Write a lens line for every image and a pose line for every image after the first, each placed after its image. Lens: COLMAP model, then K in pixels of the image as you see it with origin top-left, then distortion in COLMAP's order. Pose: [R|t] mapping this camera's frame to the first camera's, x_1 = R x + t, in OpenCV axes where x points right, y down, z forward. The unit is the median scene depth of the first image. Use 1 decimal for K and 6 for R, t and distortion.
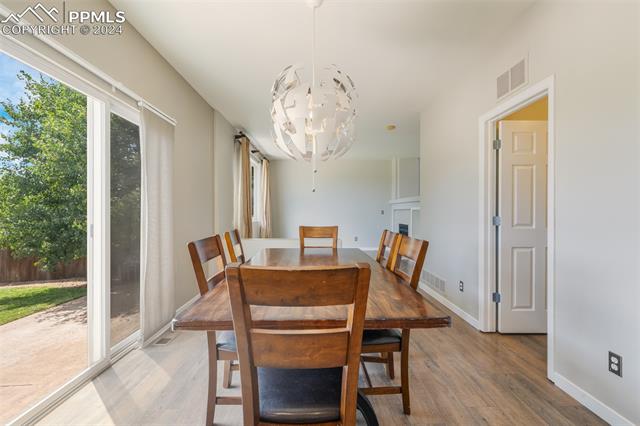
lens RADIAL K [[292.9, 0, 318.3], [0, 292.9, 216.7], [0, 0, 1]] dist [0.011977, -0.000038]
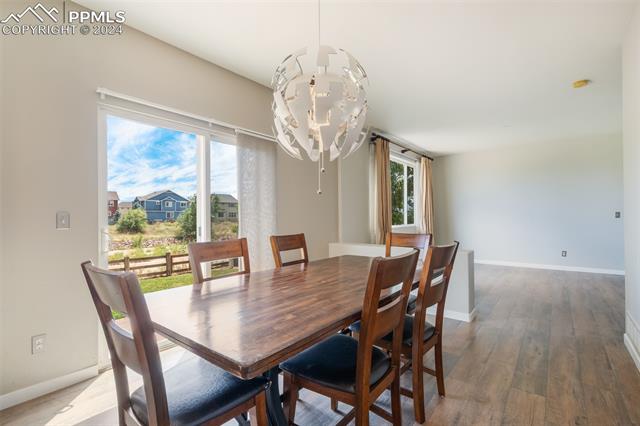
lens RADIAL K [[292.9, 0, 318.3], [0, 292.9, 216.7], [0, 0, 1]] dist [0.011977, -0.000038]
pose [[0.761129, -0.001510, -0.648598, 0.472012], [-0.003305, 0.999975, -0.006207, -0.010198], [0.648592, 0.006868, 0.761106, 0.273976]]
